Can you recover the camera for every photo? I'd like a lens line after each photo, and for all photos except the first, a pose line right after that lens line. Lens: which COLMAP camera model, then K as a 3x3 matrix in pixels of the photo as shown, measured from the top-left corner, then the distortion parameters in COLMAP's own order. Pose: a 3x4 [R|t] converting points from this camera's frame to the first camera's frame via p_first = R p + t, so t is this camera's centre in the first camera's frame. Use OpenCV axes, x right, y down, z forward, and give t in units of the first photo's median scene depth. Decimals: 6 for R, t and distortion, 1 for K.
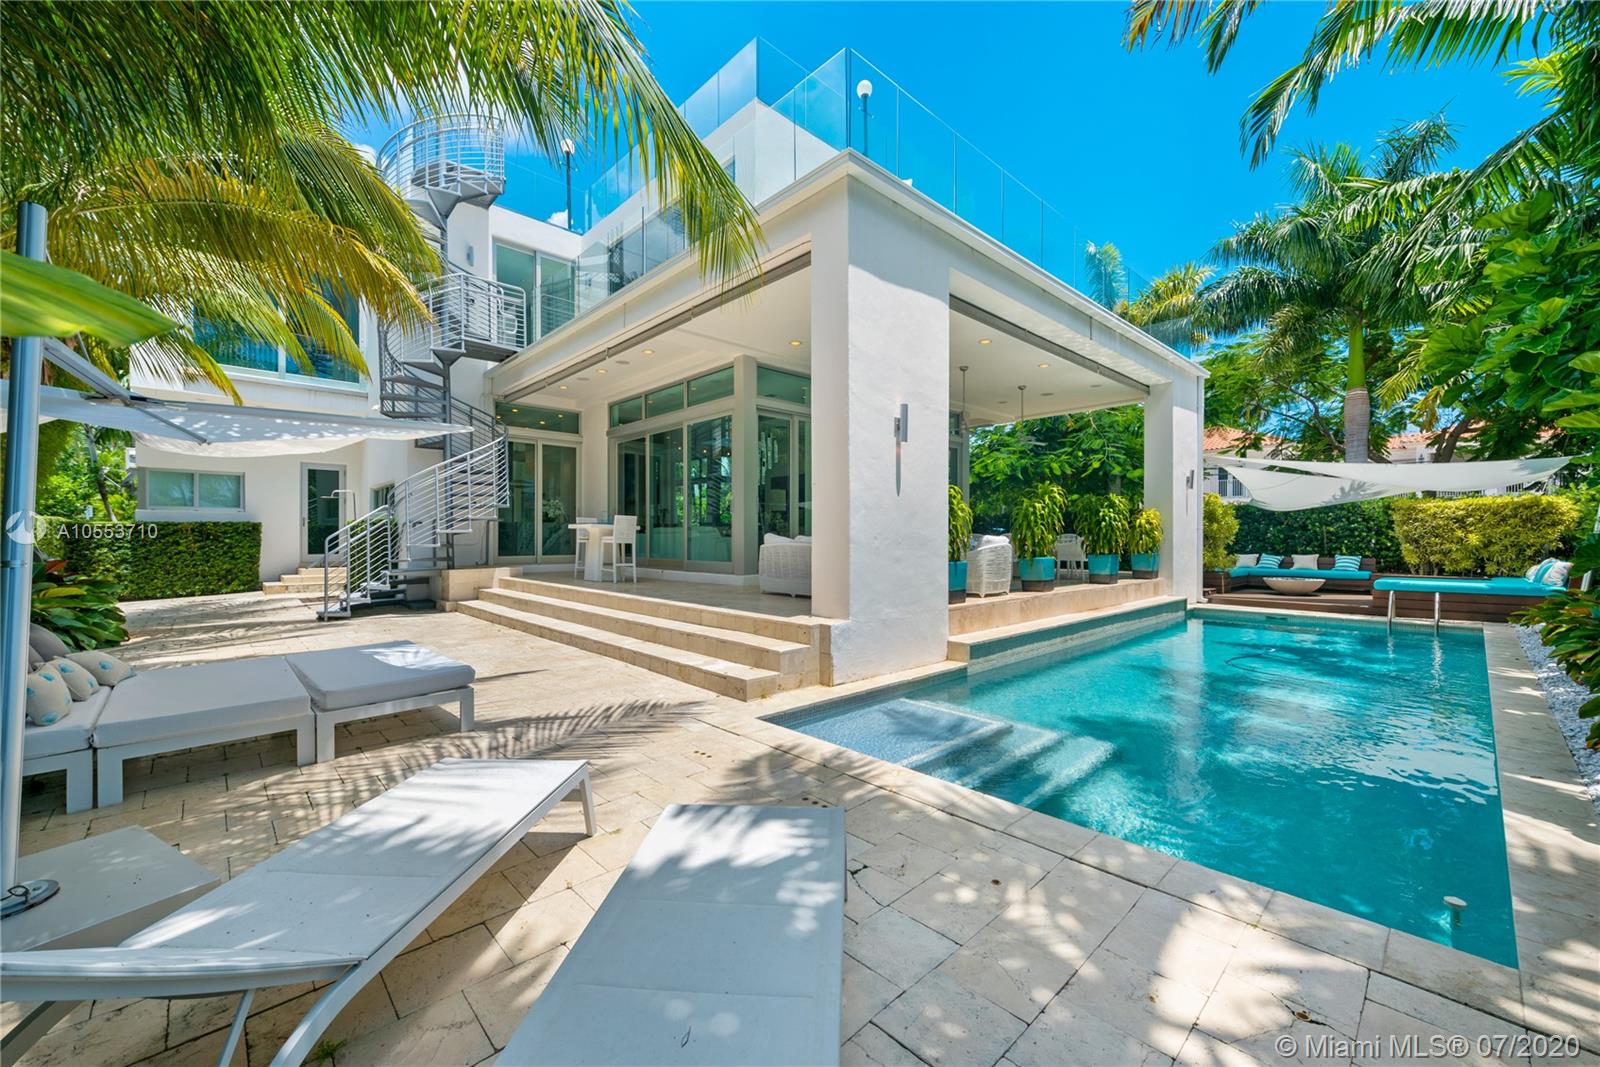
lens RADIAL K [[634.2, 0, 800.7], [0, 634.2, 527.9], [0, 0, 1]] dist [0.012893, -0.000796]
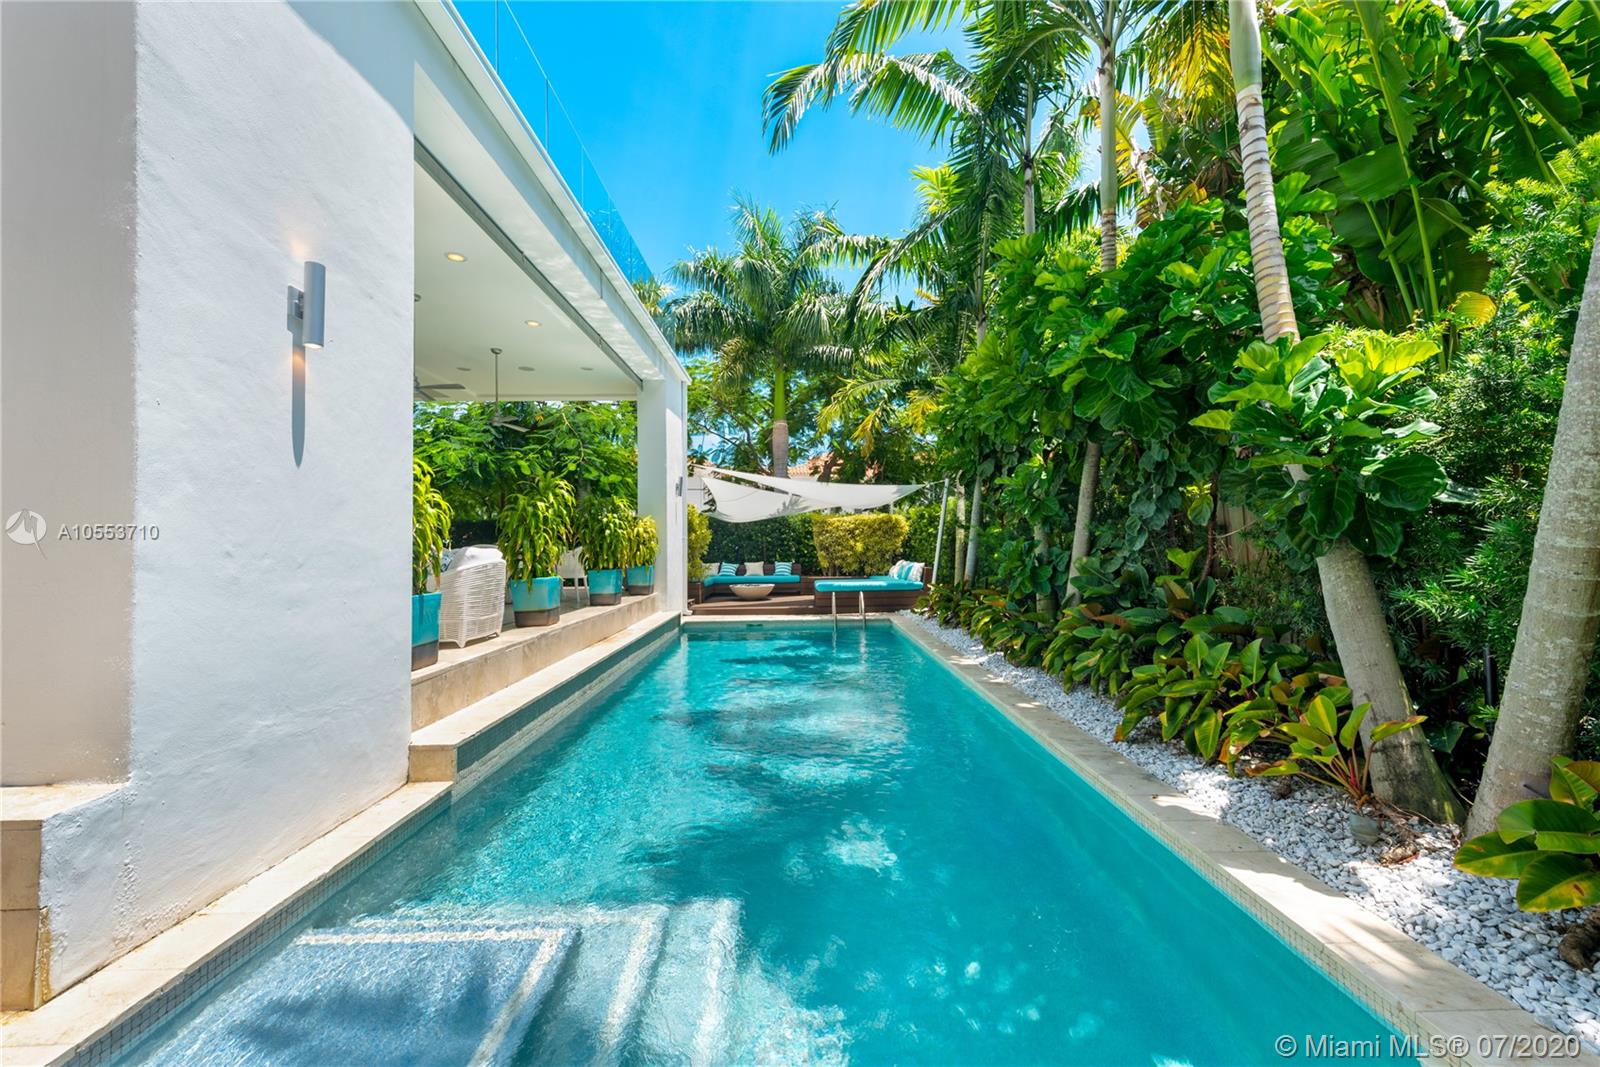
lens RADIAL K [[634.2, 0, 800.4], [0, 634.2, 530.5], [0, 0, 1]] dist [0.012893, -0.000796]
pose [[0.668054, 0.010172, 0.744043, 0.031969], [0.000731, 0.999897, -0.014326, 0.003330], [-0.744112, 0.010114, 0.667978, 0.253241]]
